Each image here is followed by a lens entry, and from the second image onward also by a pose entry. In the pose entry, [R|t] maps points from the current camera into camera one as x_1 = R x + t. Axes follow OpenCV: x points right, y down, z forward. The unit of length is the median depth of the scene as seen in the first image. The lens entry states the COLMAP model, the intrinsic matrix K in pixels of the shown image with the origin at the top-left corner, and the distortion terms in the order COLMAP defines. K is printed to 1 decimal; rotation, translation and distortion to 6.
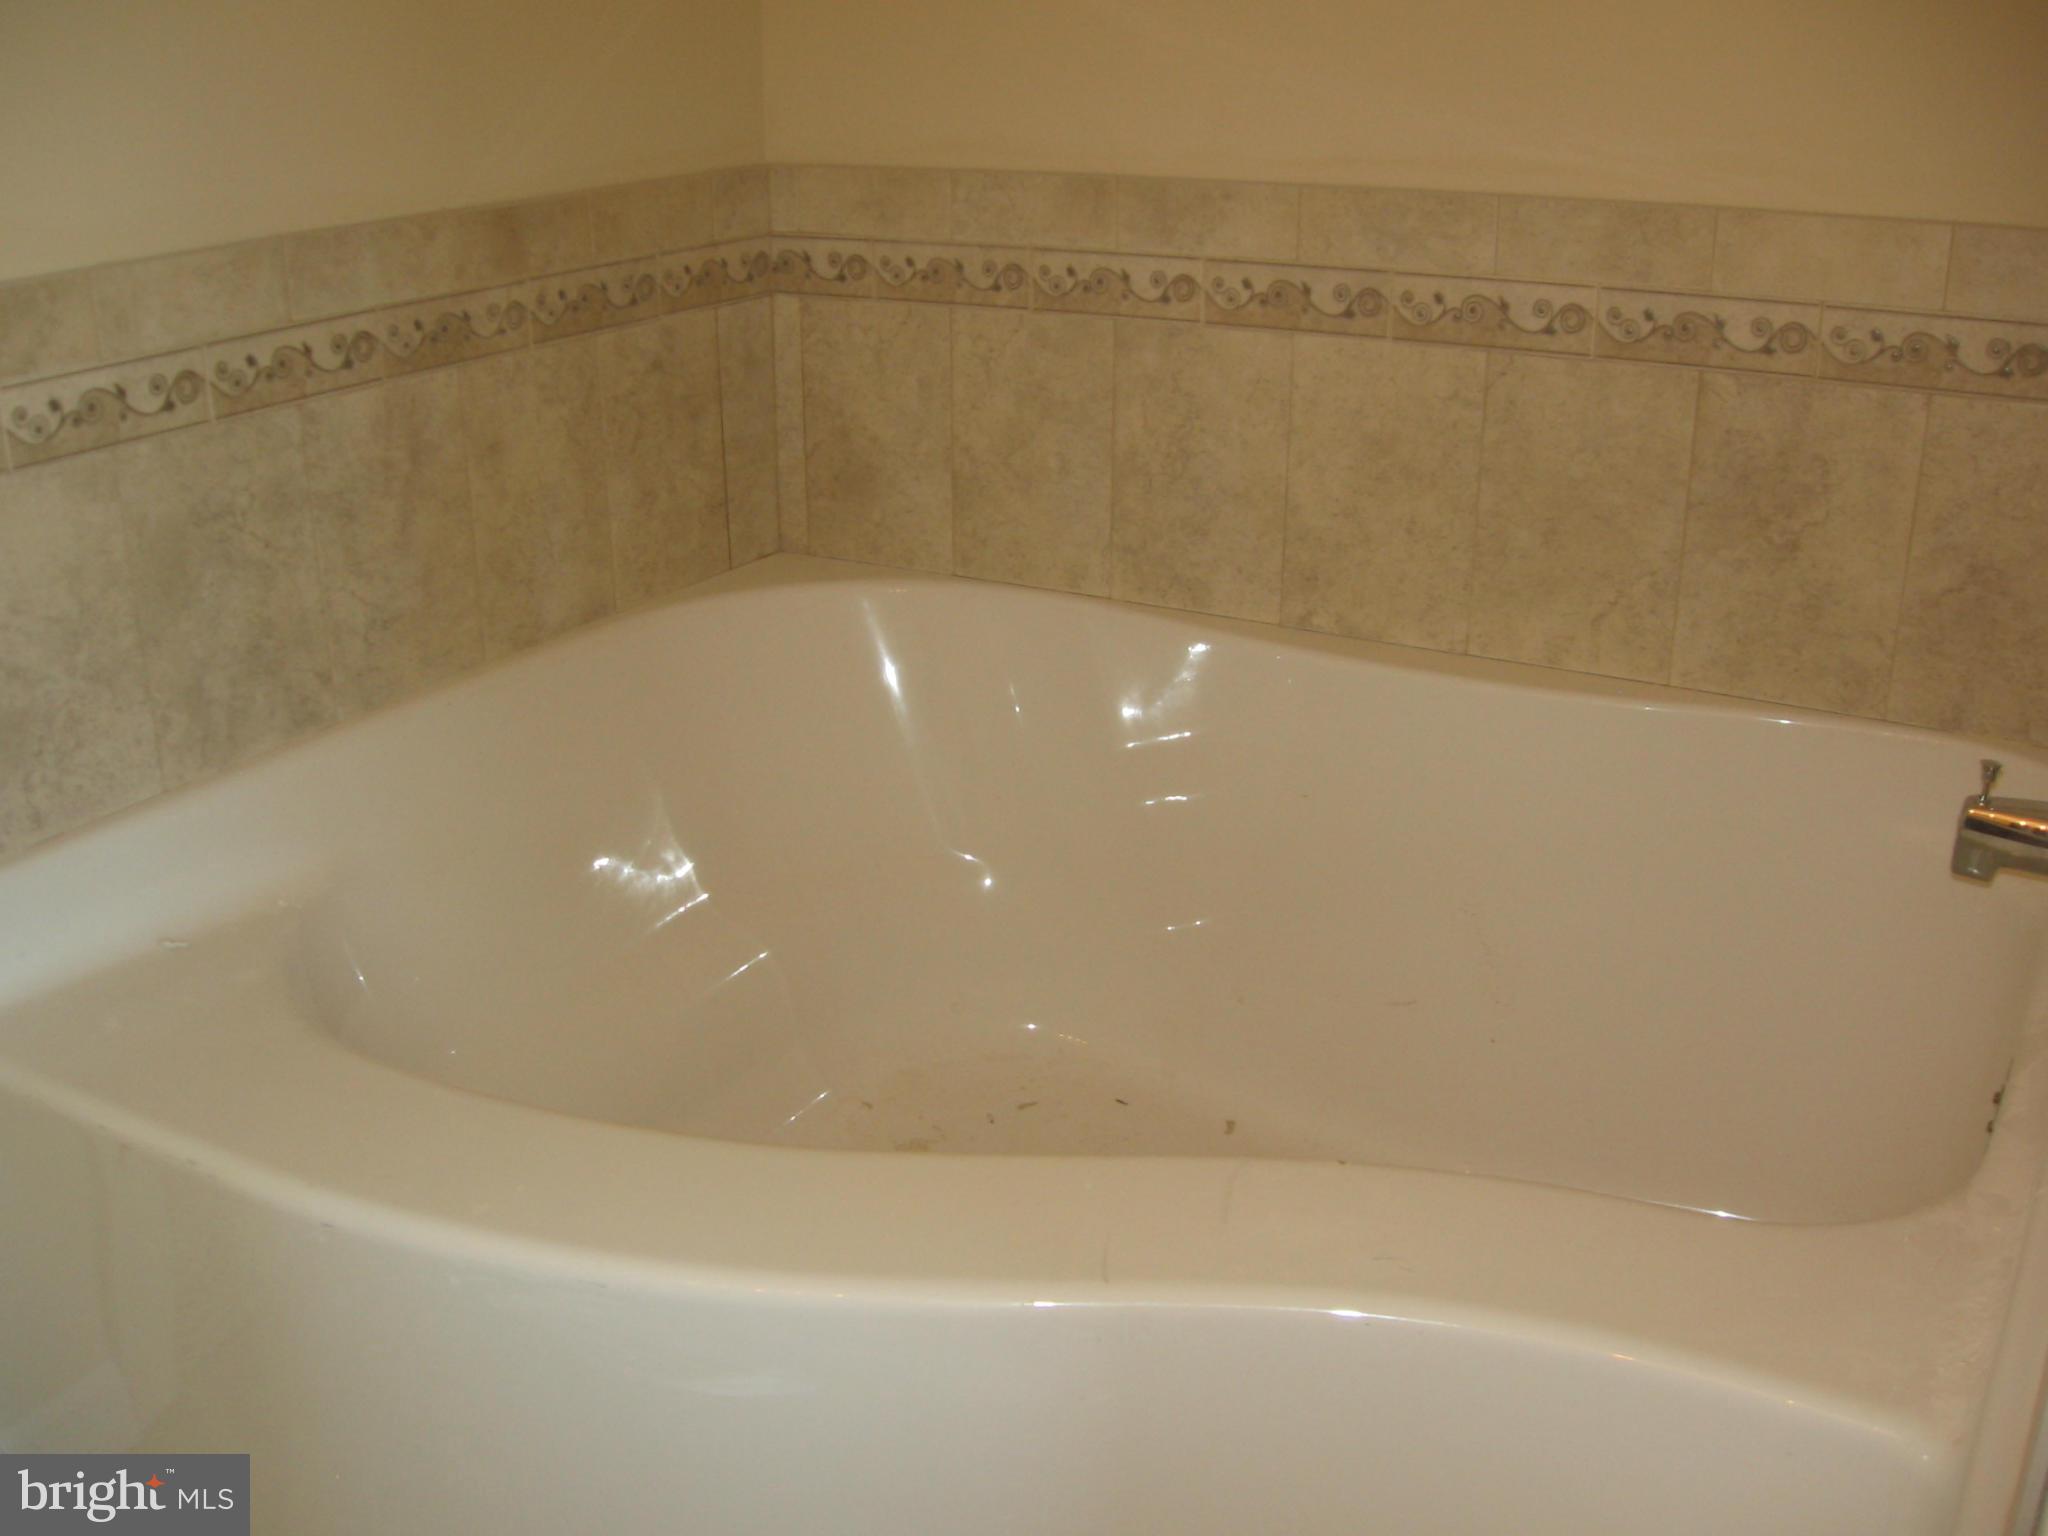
lens RADIAL K [[2127.8, 0, 1024.0], [0, 2127.8, 768.0], [0, 0, 1]] dist [-0.130504, 0.024283]
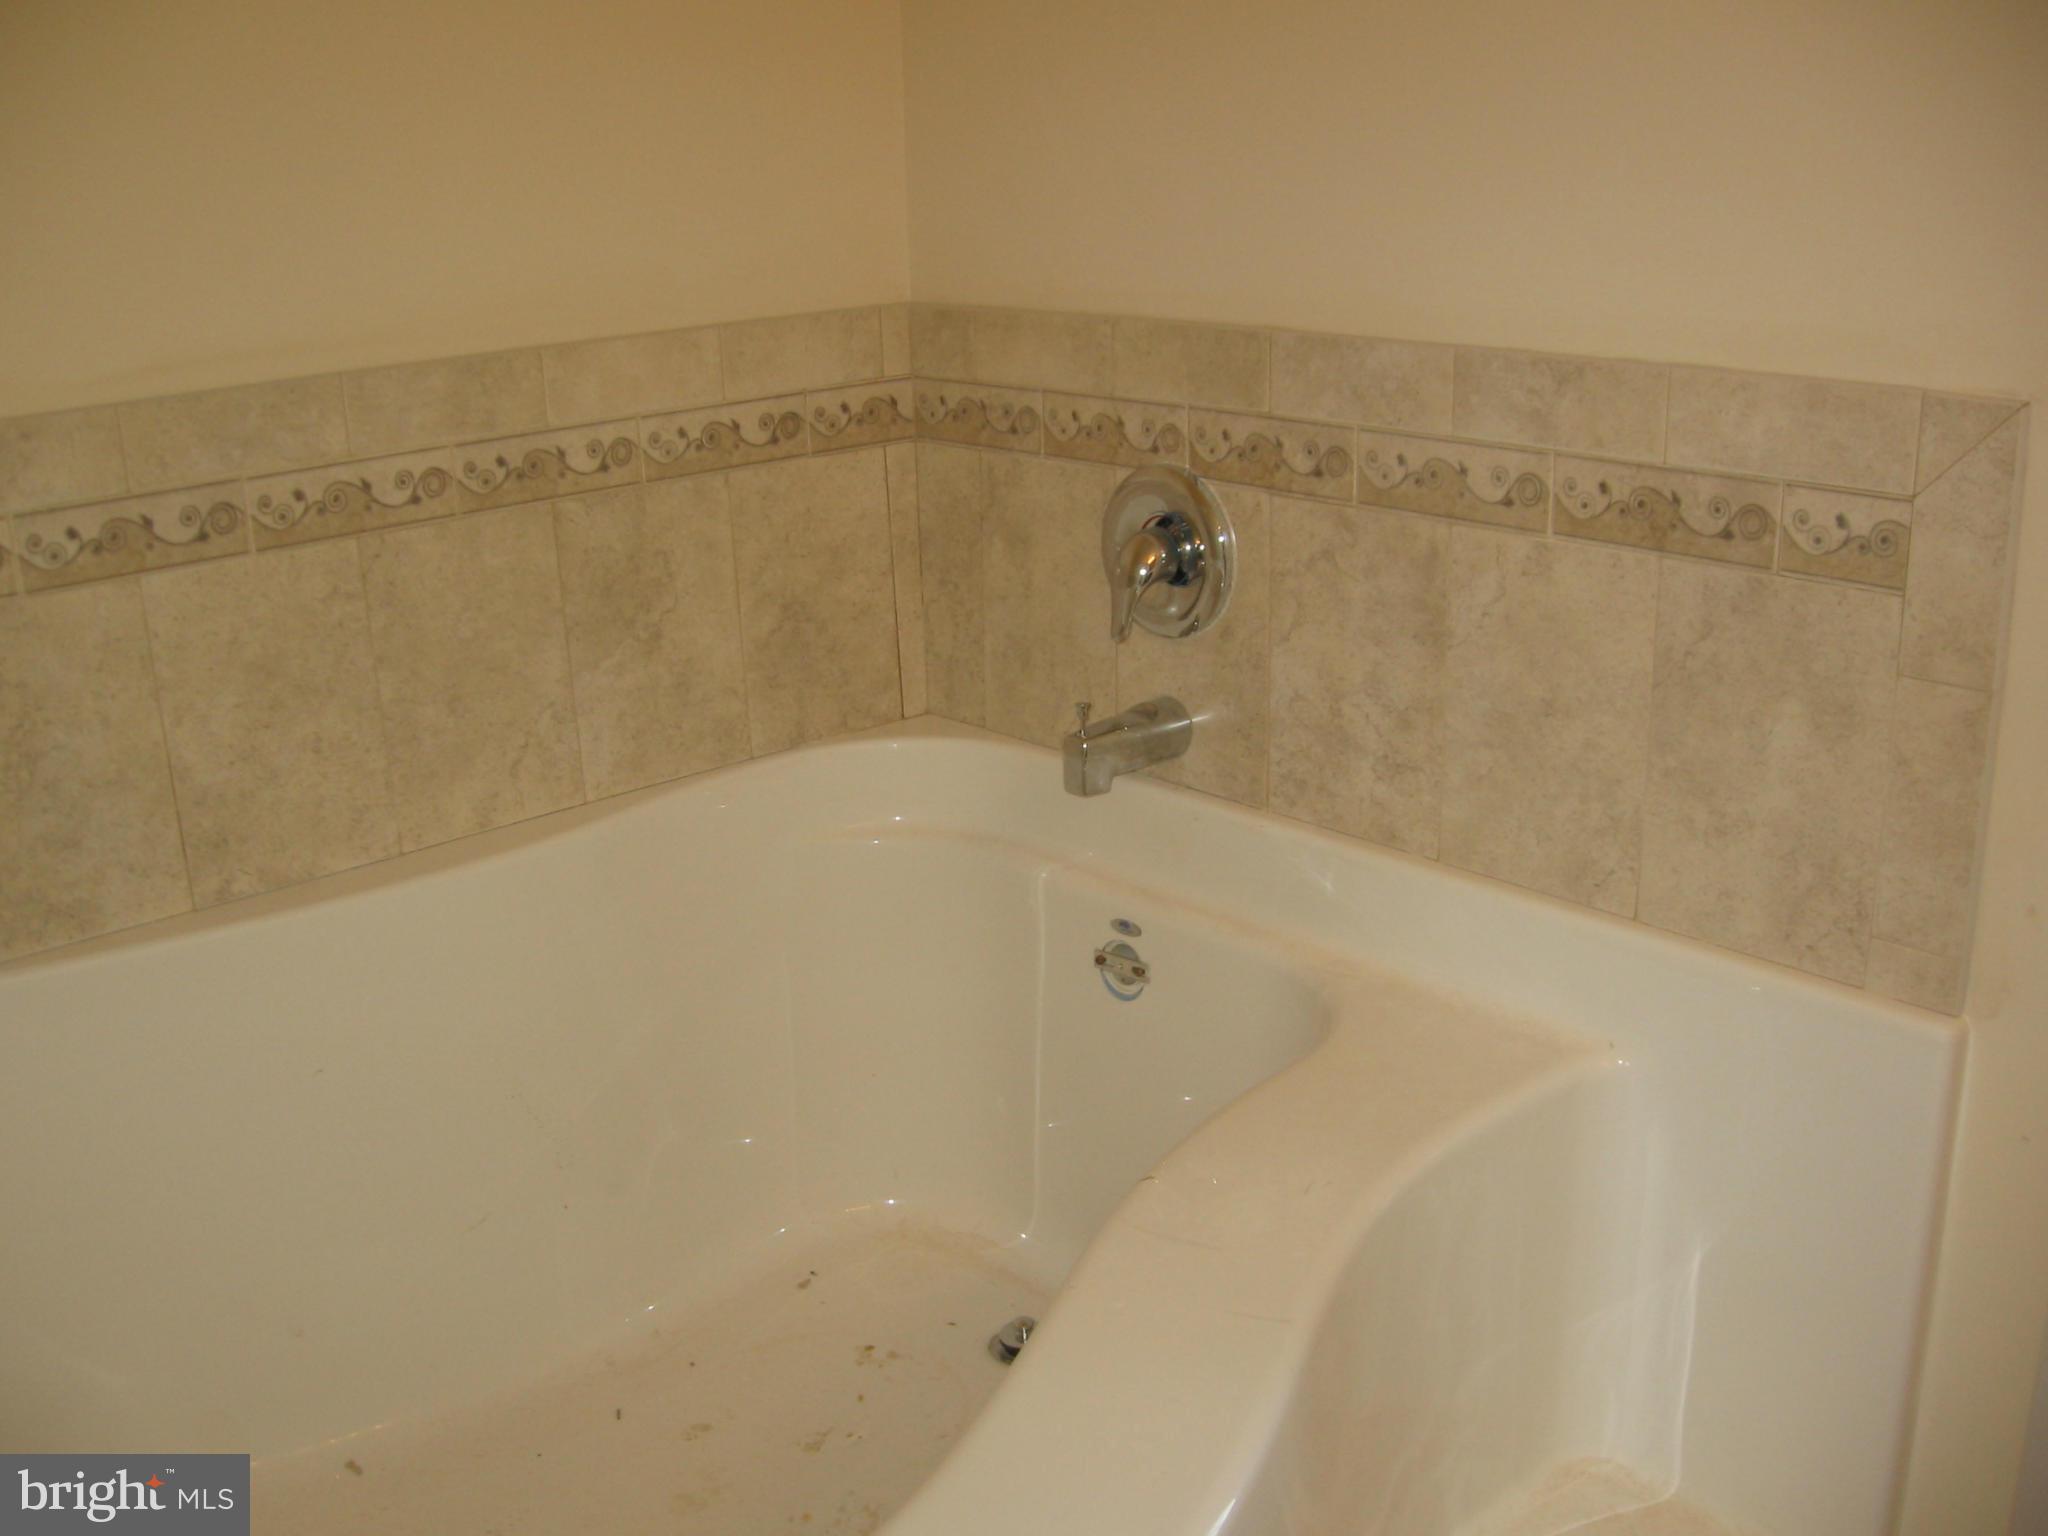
lens RADIAL K [[2045.2, 0, 1024.0], [0, 2045.2, 768.0], [0, 0, 1]] dist [-0.115022, 0.015151]
pose [[0.325757, -0.287562, 0.900661, -0.536479], [0.378721, 0.912545, 0.154378, -0.131080], [-0.866287, 0.290809, 0.406174, 0.404470]]
